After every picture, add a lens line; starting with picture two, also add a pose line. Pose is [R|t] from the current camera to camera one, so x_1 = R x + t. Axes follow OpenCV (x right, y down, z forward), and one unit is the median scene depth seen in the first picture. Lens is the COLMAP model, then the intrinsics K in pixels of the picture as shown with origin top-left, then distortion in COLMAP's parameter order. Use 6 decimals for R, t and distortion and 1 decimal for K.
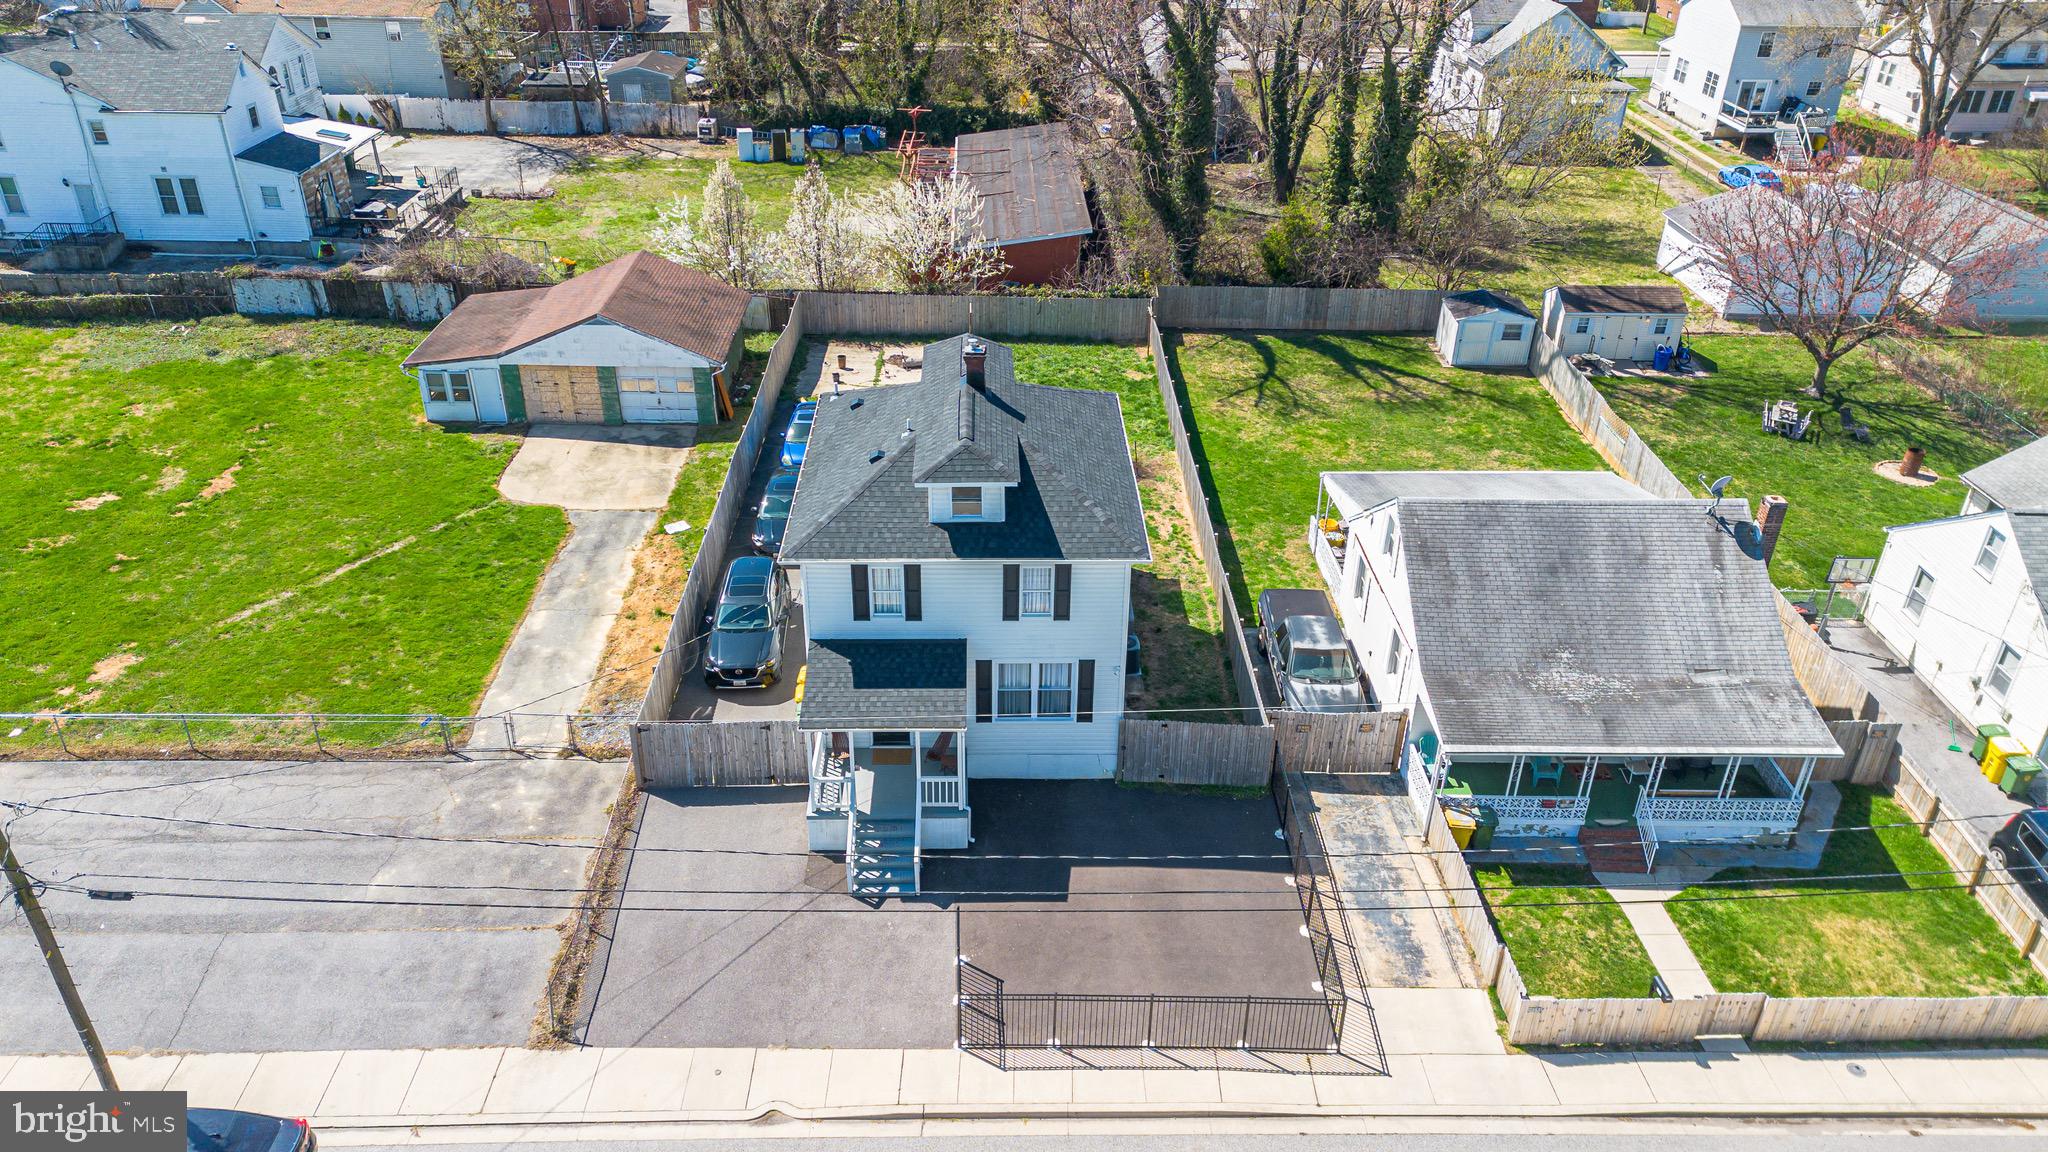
lens RADIAL K [[1458.7, 0, 1018.9], [0, 1458.7, 566.1], [0, 0, 1]] dist [0.092334, -0.103195]
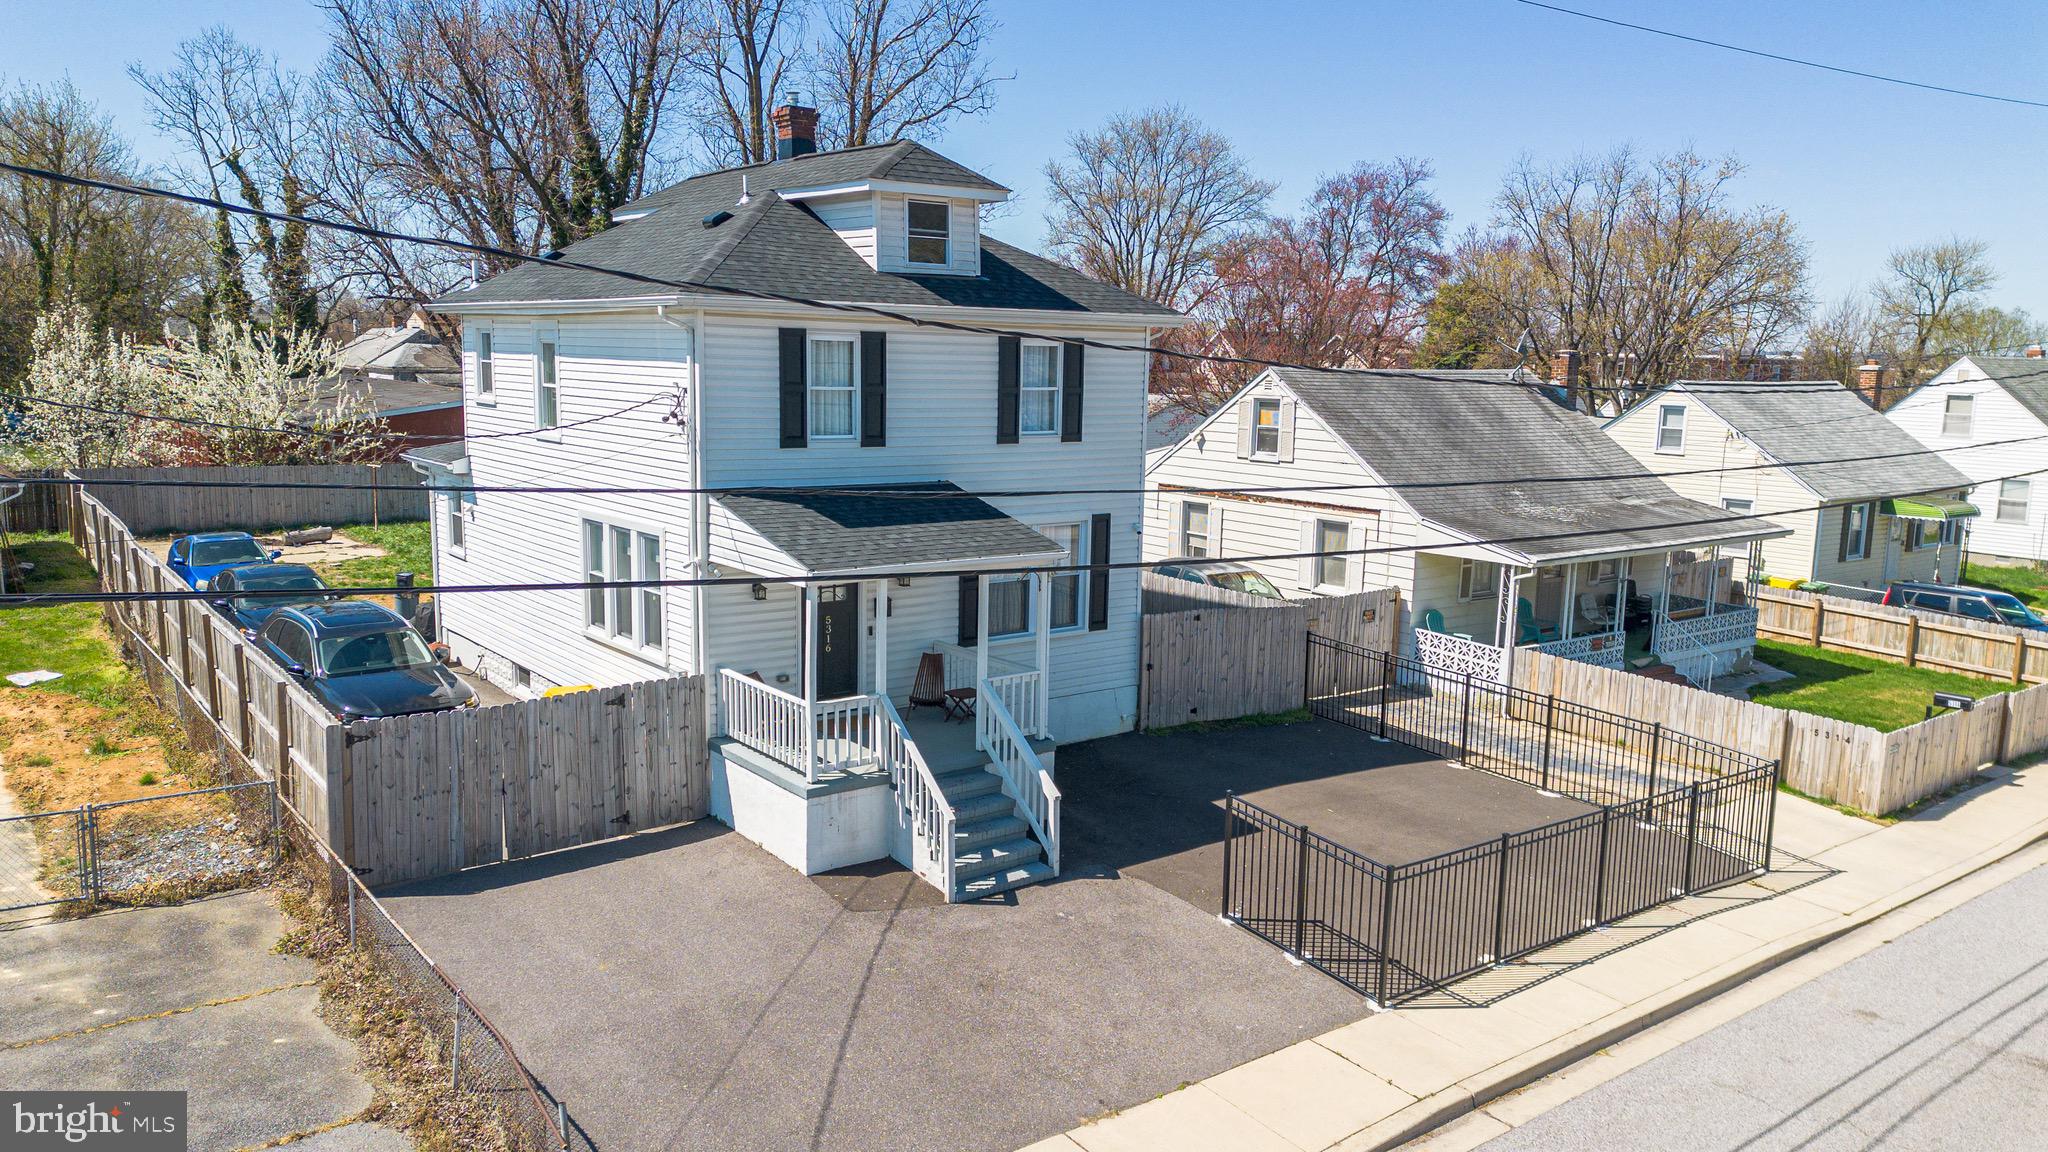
lens RADIAL K [[1466.9, 0, 1032.2], [0, 1466.9, 575.5], [0, 0, 1]] dist [0.096903, -0.100211]
pose [[0.803397, -0.086804, 0.589083, -0.350651], [0.283518, 0.925738, -0.250252, 0.235657], [-0.523614, 0.368067, 0.768346, 0.515597]]
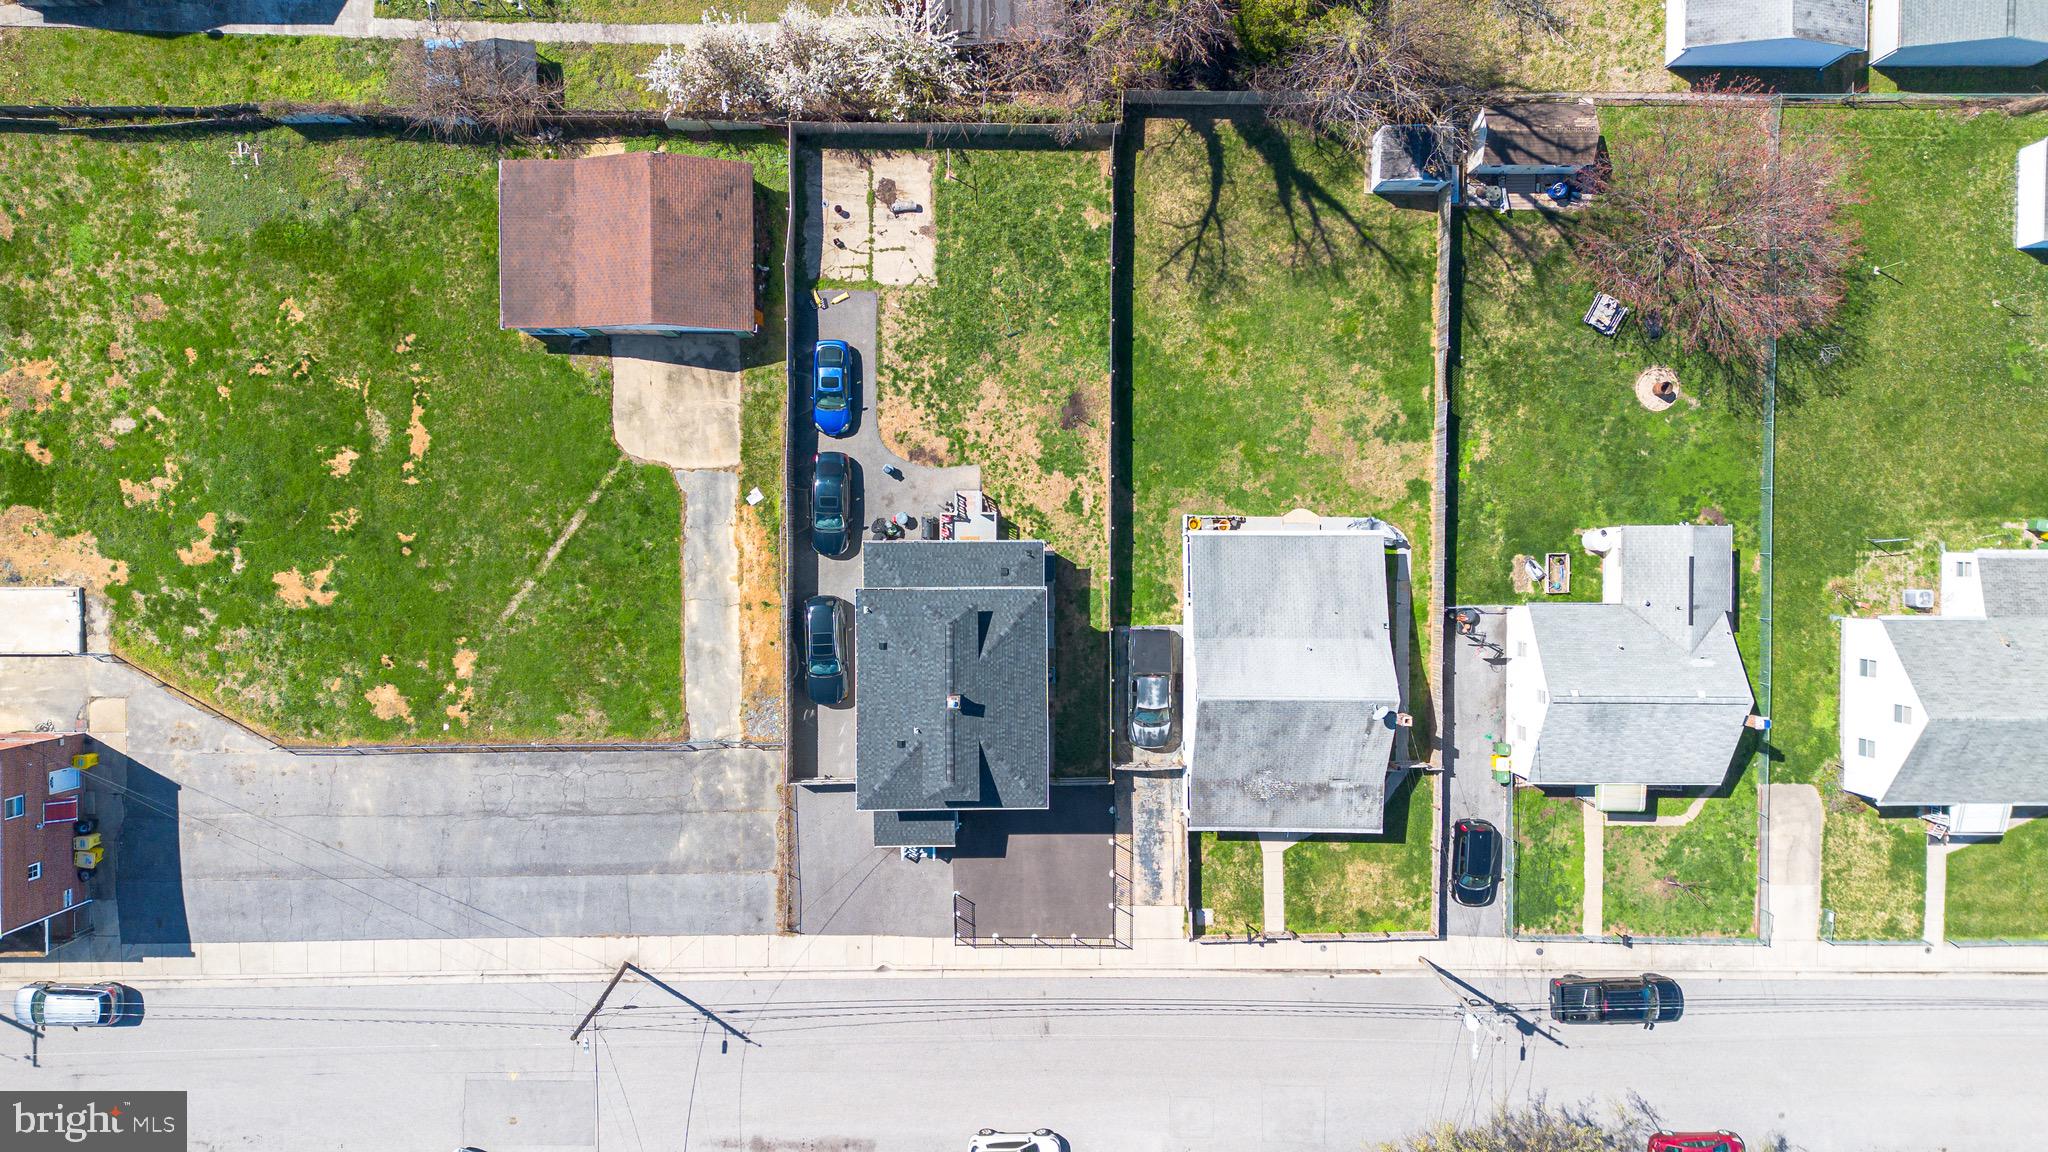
lens RADIAL K [[1522.3, 0, 1024.0], [0, 1522.3, 576.0], [0, 0, 1]] dist [0.152231, -0.230478]
pose [[0.999789, 0.019432, -0.006623, 0.063506], [-0.002858, 0.451251, 0.892393, -1.820372], [0.020330, -0.892186, 0.451211, 0.328306]]
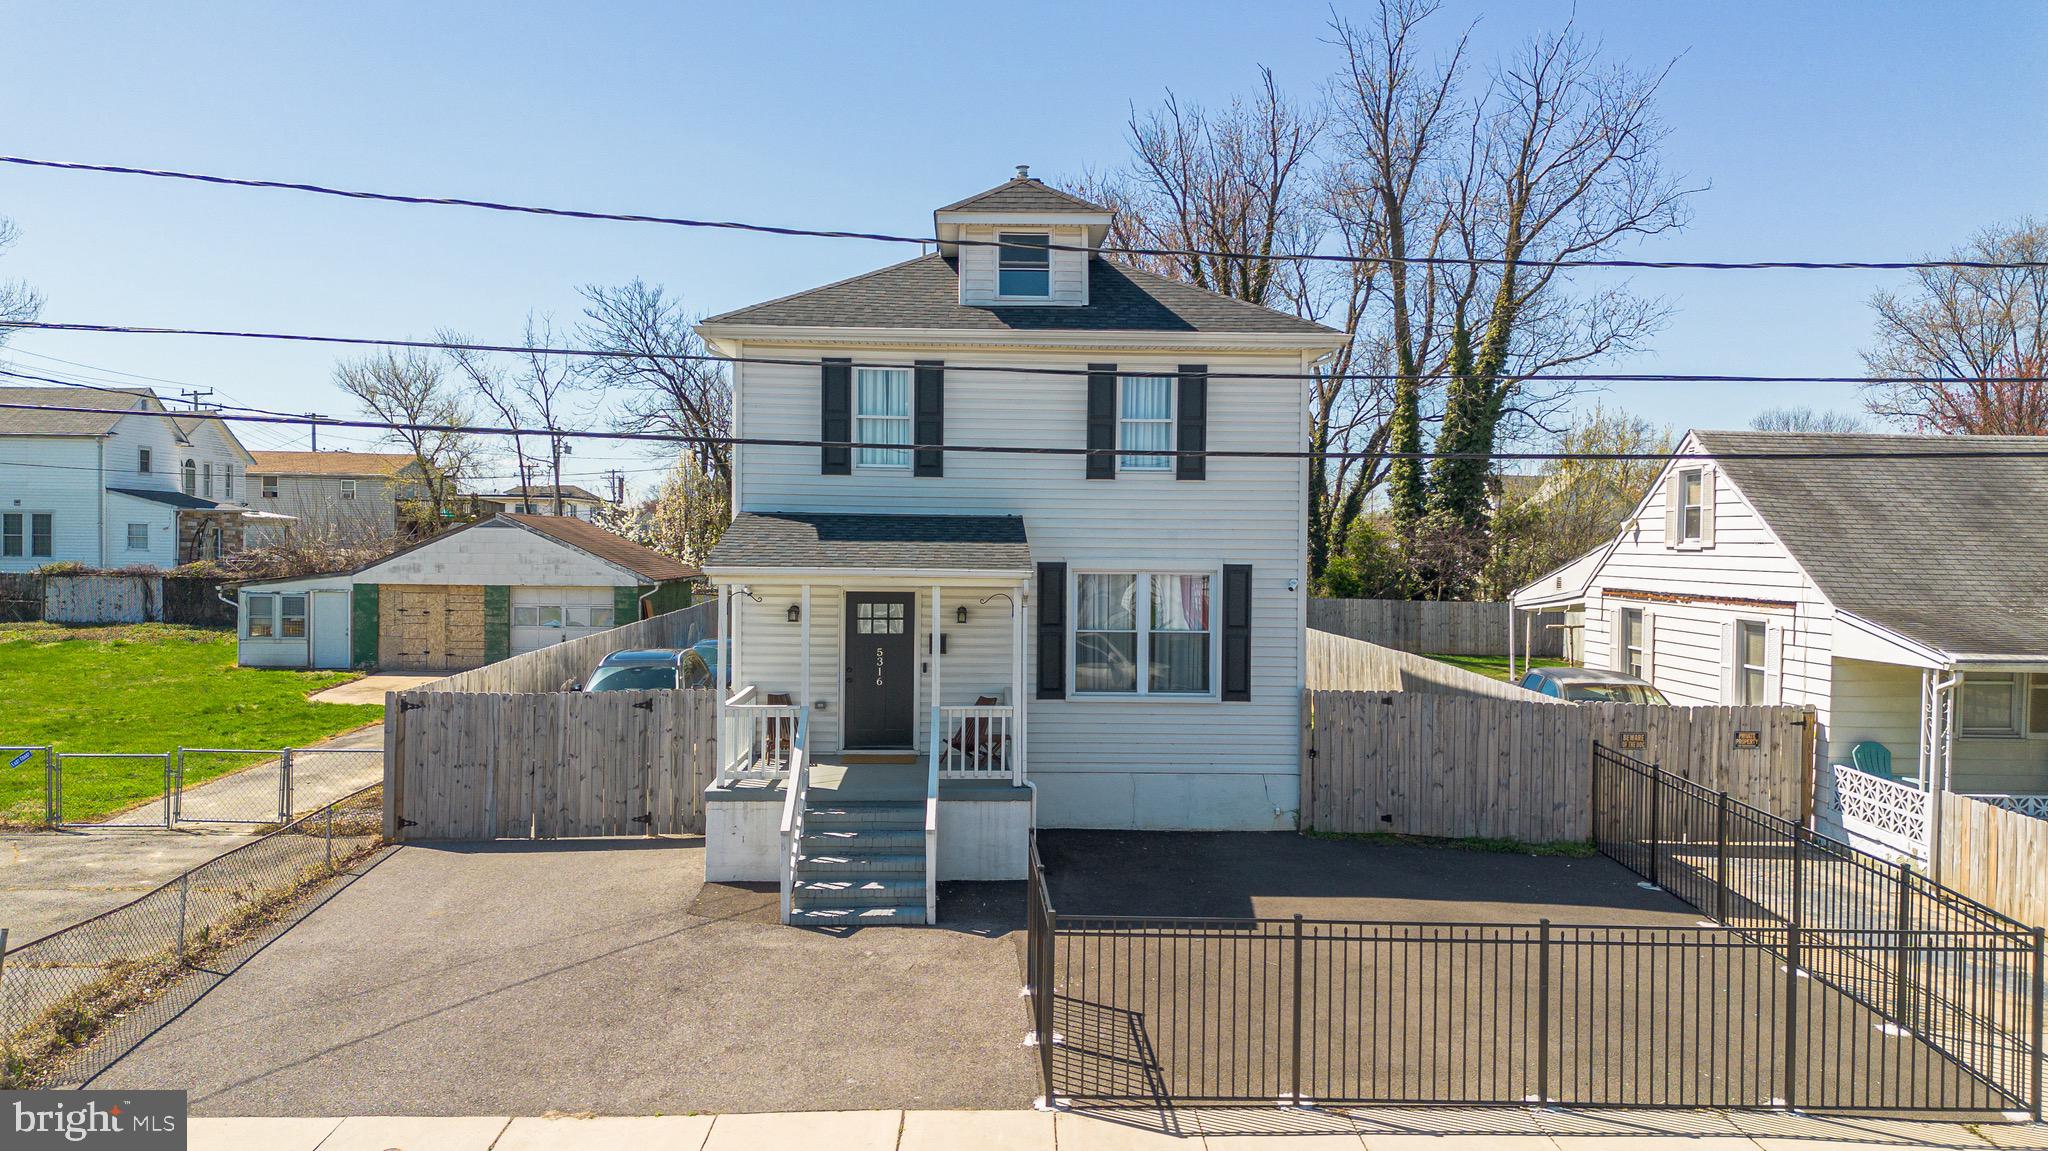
lens RADIAL K [[1458.7, 0, 1018.9], [0, 1458.7, 565.6], [0, 0, 1]] dist [0.092334, -0.103195]
pose [[0.999805, -0.004389, 0.019246, -0.046079], [0.013070, 0.877836, -0.478783, 0.321659], [-0.014793, 0.478941, 0.877722, 0.498076]]
